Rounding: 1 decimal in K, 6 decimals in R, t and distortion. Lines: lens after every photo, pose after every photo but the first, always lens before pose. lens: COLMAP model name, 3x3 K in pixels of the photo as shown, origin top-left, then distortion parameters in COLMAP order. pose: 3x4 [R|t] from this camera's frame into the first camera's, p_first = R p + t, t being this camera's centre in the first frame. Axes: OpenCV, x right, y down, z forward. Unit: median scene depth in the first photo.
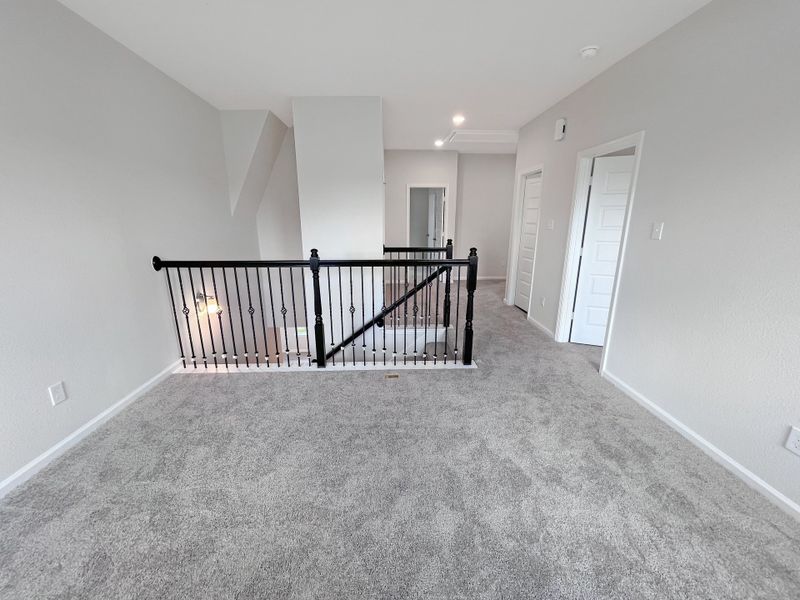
lens RADIAL K [[322.2, 0, 398.2], [0, 322.2, 296.9], [0, 0, 1]] dist [-0.003186, 0.000165]
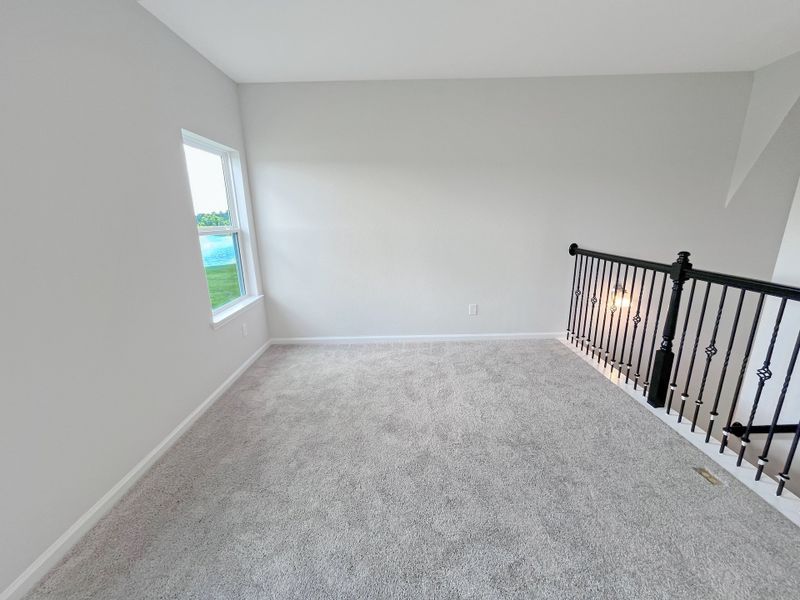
lens RADIAL K [[322.2, 0, 400.5], [0, 322.2, 298.1], [0, 0, 1]] dist [-0.003186, 0.000165]
pose [[-0.026452, 0.247831, -0.968442, 0.502013], [-0.222001, 0.943133, 0.247418, -0.086534], [0.974687, 0.221540, 0.030071, 0.363871]]
